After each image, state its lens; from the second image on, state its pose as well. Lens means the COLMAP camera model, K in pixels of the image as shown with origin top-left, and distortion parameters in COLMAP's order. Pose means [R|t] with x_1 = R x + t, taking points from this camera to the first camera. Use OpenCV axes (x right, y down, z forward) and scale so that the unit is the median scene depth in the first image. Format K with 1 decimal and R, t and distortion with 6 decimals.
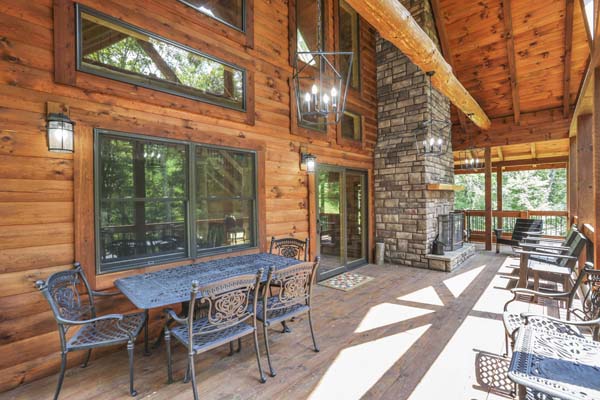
lens RADIAL K [[278.2, 0, 300.7], [0, 278.2, 199.5], [0, 0, 1]] dist [-0.021787, 0.000825]
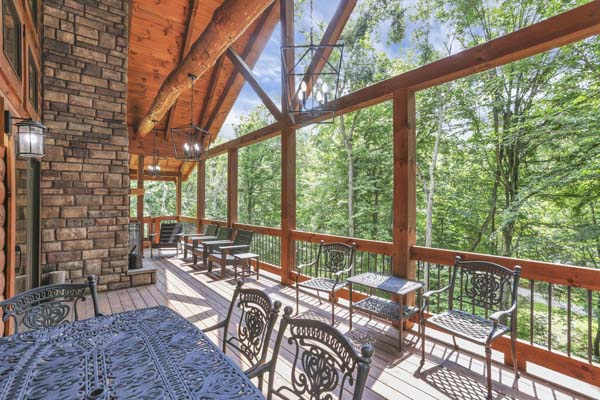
lens RADIAL K [[278.2, 0, 300.2], [0, 278.2, 202.2], [0, 0, 1]] dist [-0.021787, 0.000825]
pose [[0.146367, 0.006308, 0.989210, -0.293706], [-0.003124, 0.999978, -0.005914, -0.010030], [-0.989225, -0.002224, 0.146384, 0.329350]]
